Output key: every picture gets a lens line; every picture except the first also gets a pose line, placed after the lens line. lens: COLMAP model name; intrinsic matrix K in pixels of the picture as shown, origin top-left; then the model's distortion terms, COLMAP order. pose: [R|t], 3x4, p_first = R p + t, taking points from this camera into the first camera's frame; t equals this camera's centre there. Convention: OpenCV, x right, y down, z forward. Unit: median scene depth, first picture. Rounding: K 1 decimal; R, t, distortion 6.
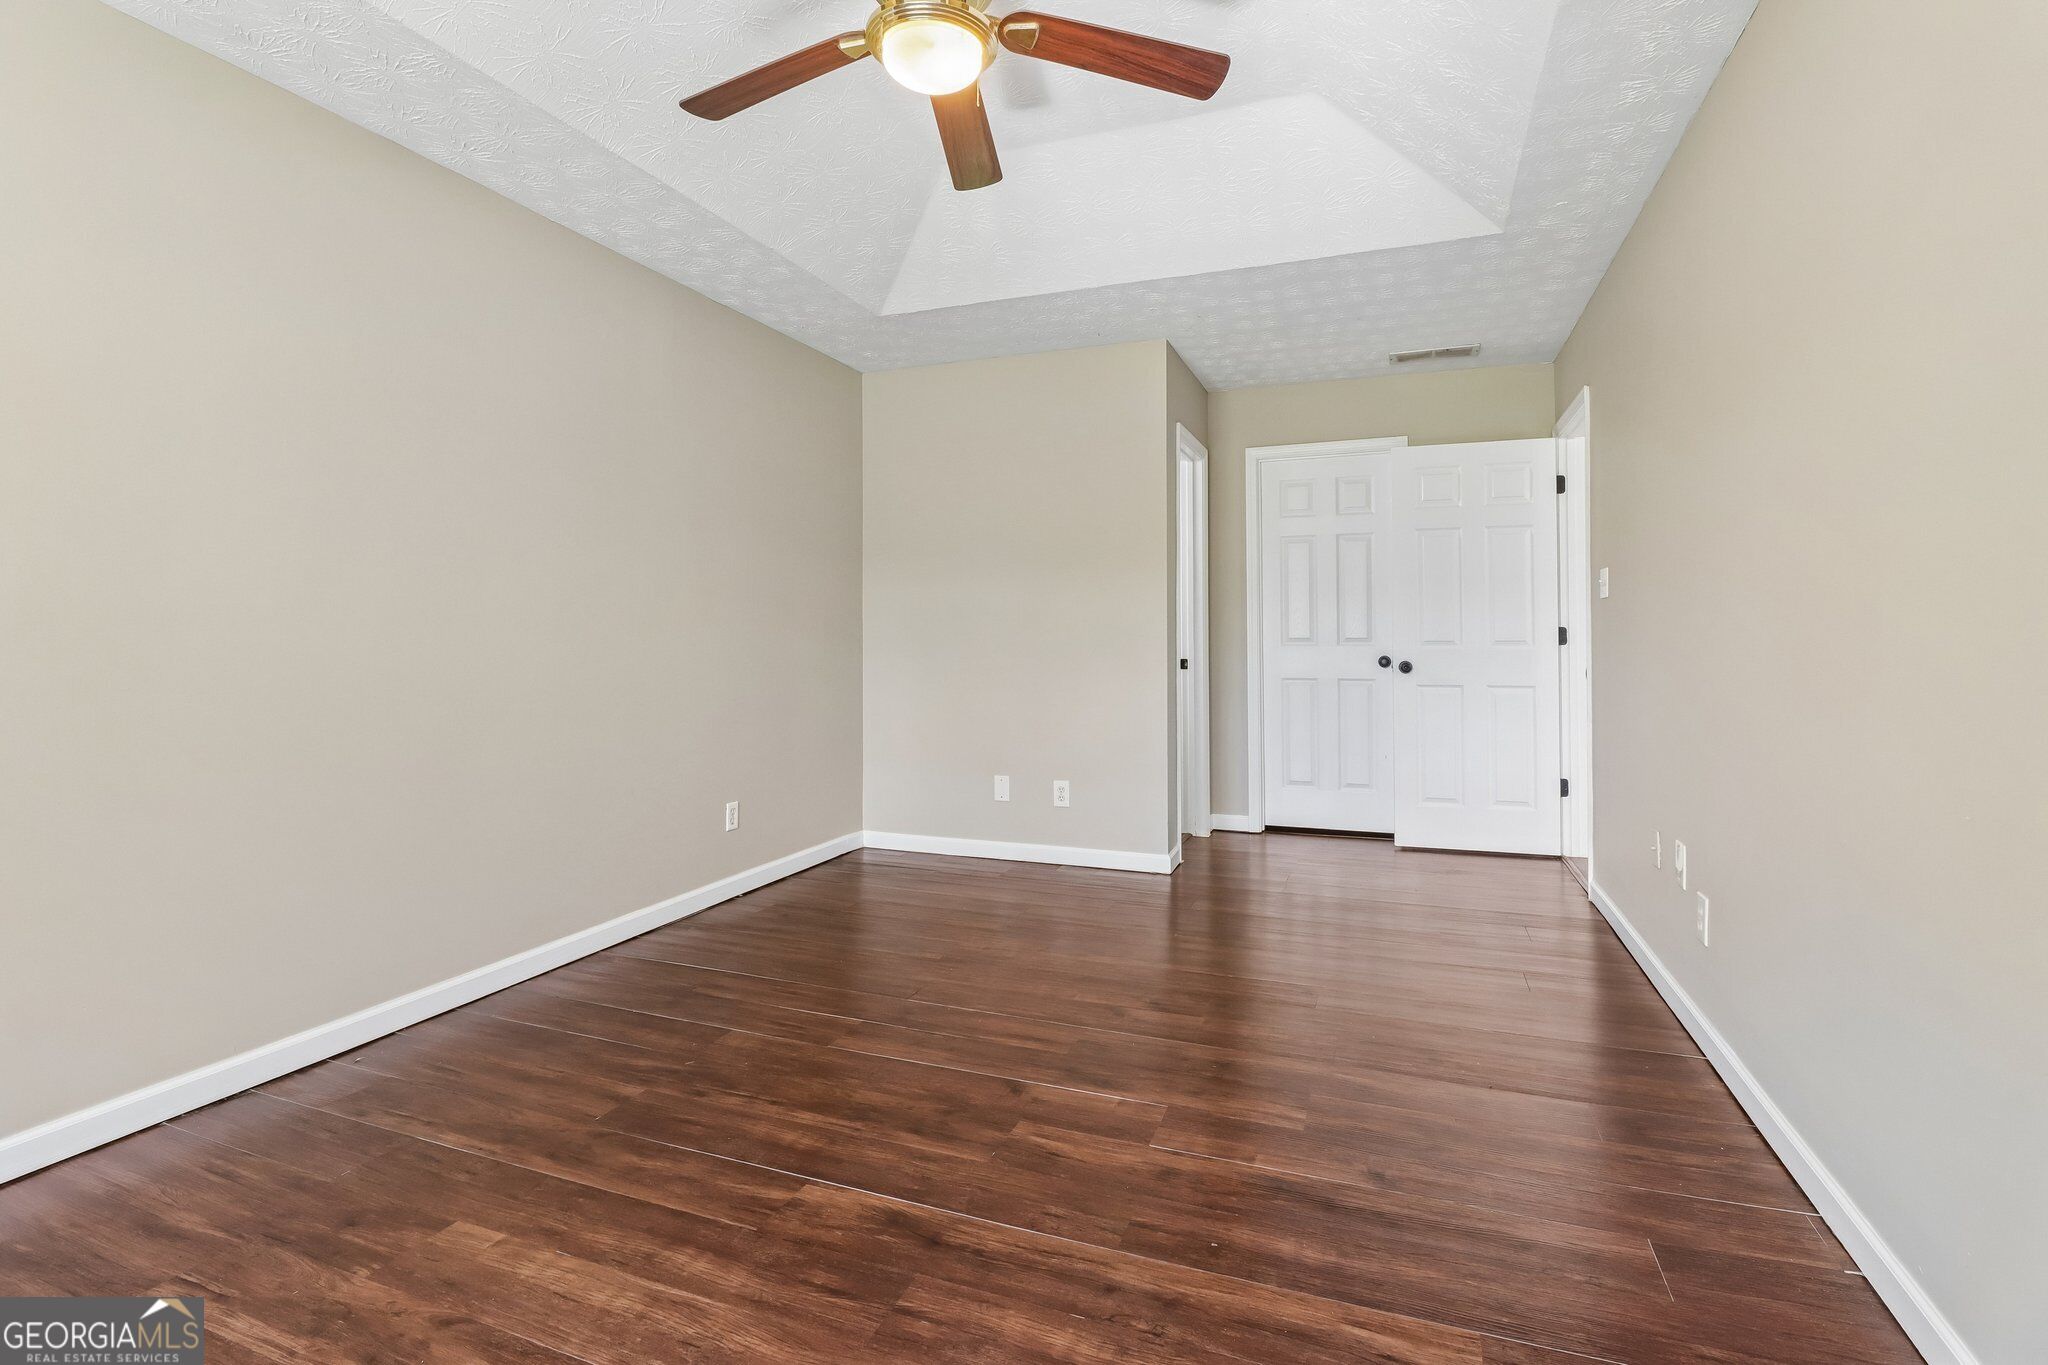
lens RADIAL K [[960.3, 0, 1059.3], [0, 960.3, 628.9], [0, 0, 1]] dist [0.009152, -0.014631]
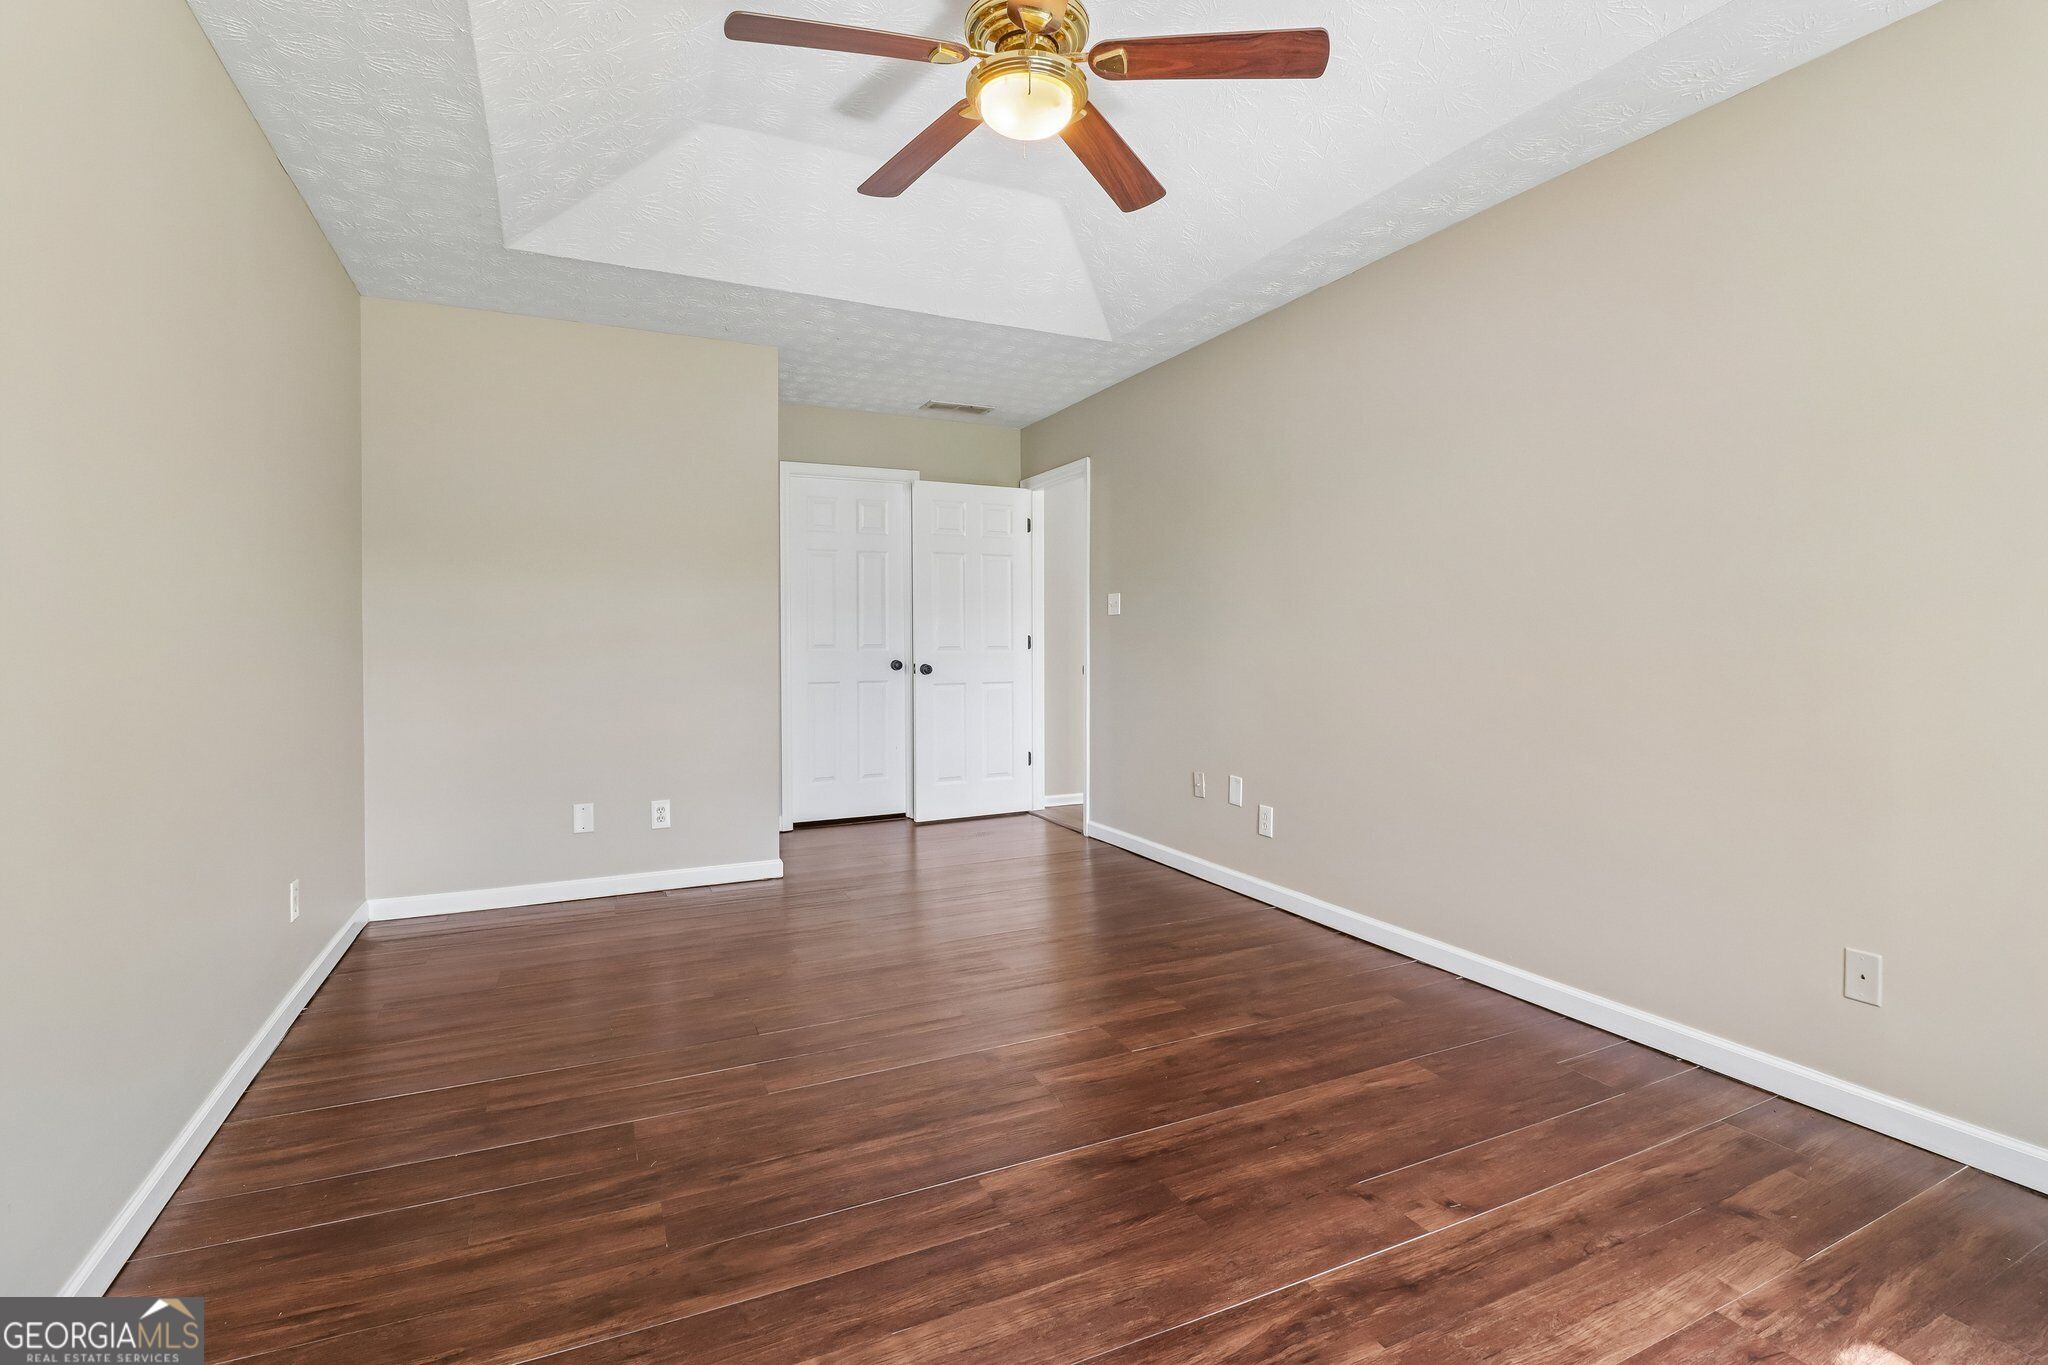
lens RADIAL K [[944.2, 0, 1024.3], [0, 944.2, 652.7], [0, 0, 1]] dist [0.020157, -0.012033]
pose [[0.696590, -0.011595, 0.717376, -0.707929], [-0.002370, 0.999827, 0.018461, -0.003661], [-0.717466, -0.014560, 0.696442, 0.199085]]
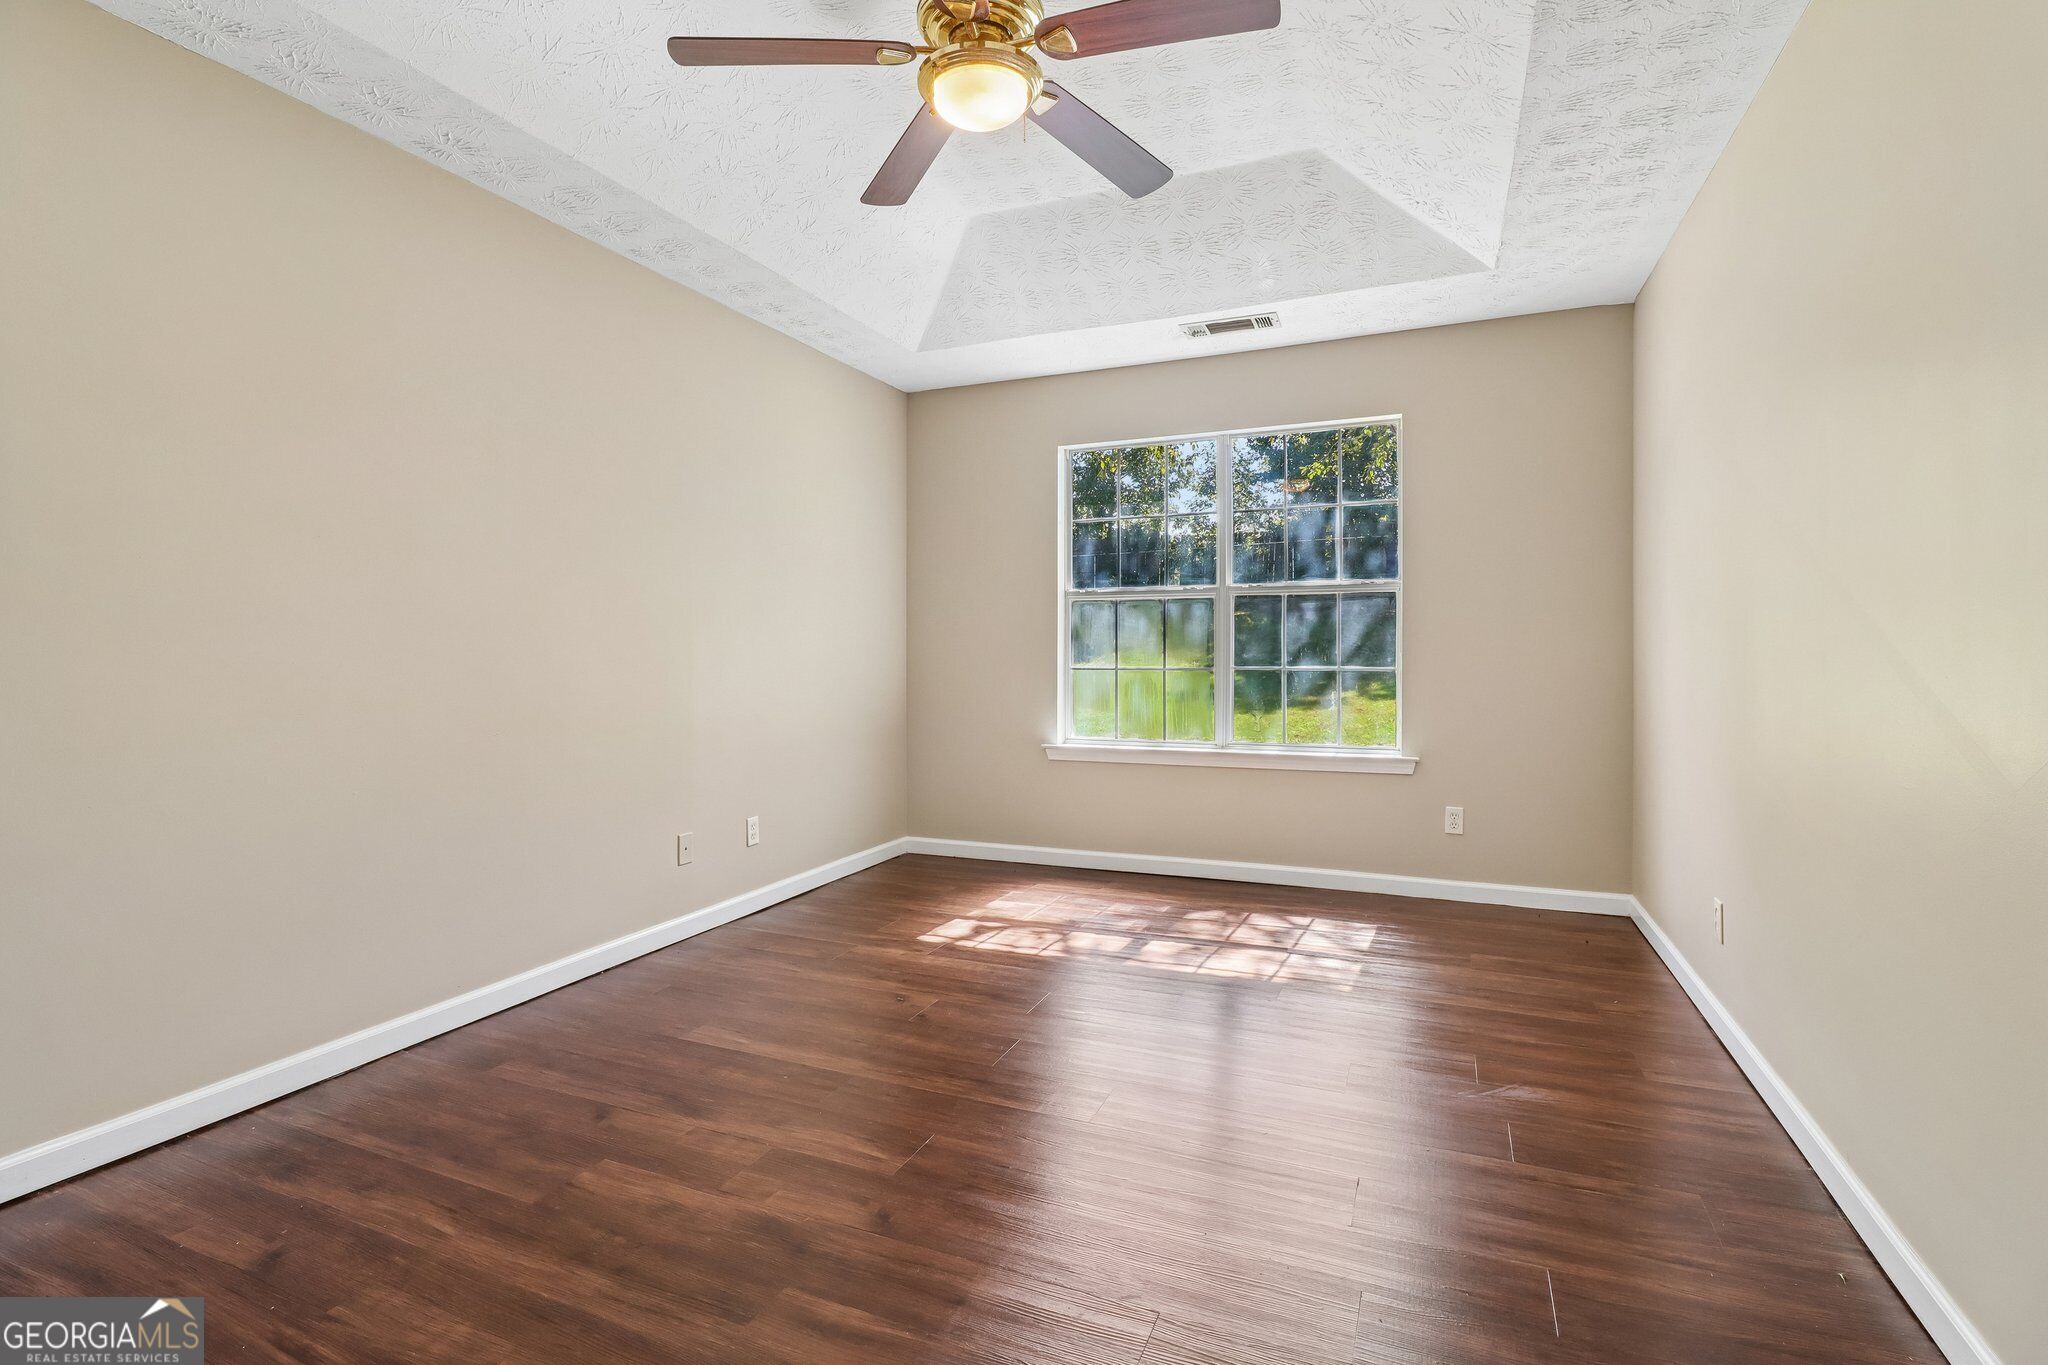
lens RADIAL K [[943.2, 0, 1038.4], [0, 943.2, 661.1], [0, 0, 1]] dist [0.024451, -0.016578]
pose [[-0.999129, 0.000496, 0.041734, -0.179929], [0.000662, 0.999992, 0.003972, 0.011316], [-0.041732, 0.003996, -0.999121, 1.616774]]
